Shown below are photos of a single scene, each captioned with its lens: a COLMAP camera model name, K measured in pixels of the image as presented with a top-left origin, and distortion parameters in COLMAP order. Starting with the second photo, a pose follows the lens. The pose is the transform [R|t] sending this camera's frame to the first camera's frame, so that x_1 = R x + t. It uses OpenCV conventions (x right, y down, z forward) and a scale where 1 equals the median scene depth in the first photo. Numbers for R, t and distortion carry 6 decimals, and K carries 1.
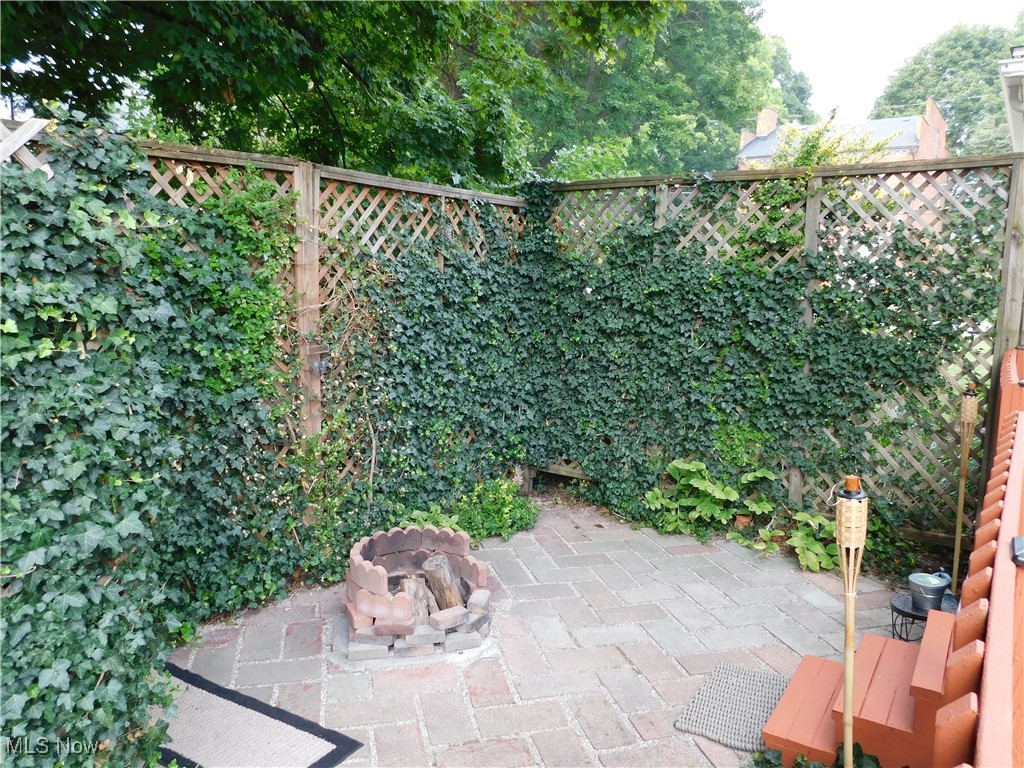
lens RADIAL K [[766.7, 0, 512.0], [0, 766.7, 381.9], [0, 0, 1]] dist [0.009190, 0.007198]
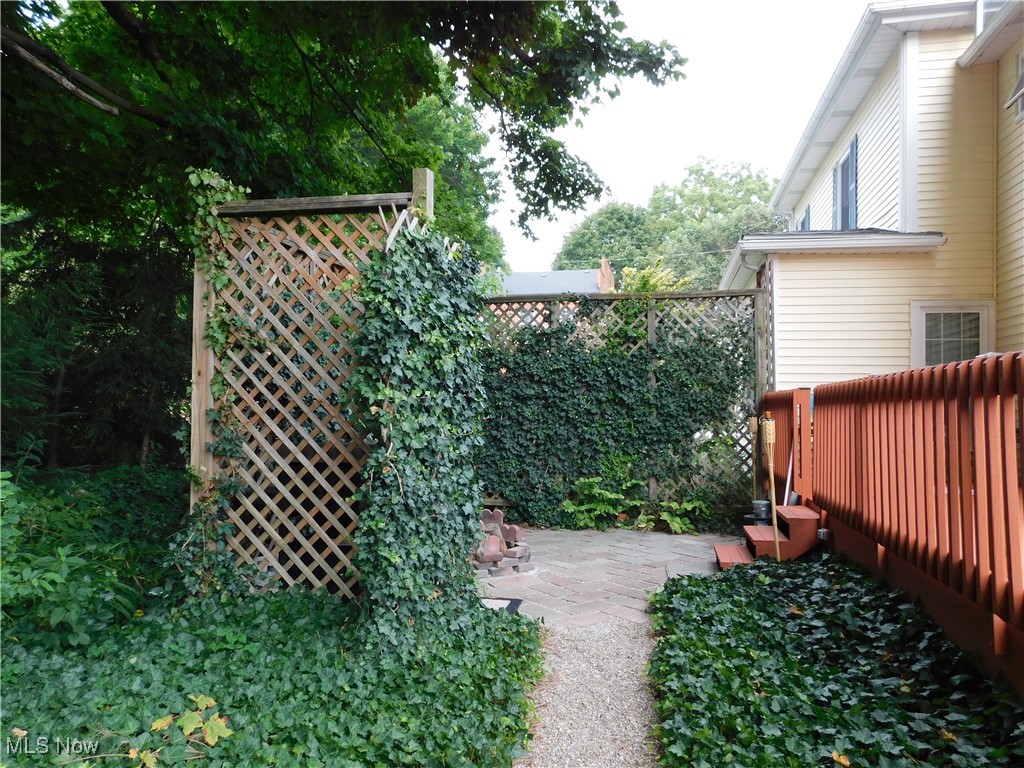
lens RADIAL K [[766.7, 0, 512.2], [0, 766.7, 384.5], [0, 0, 1]] dist [0.009190, 0.007198]
pose [[0.926870, -0.002521, 0.375374, -0.487387], [0.065285, 0.985821, -0.154582, 0.148240], [-0.369662, 0.167784, 0.913892, -0.364226]]
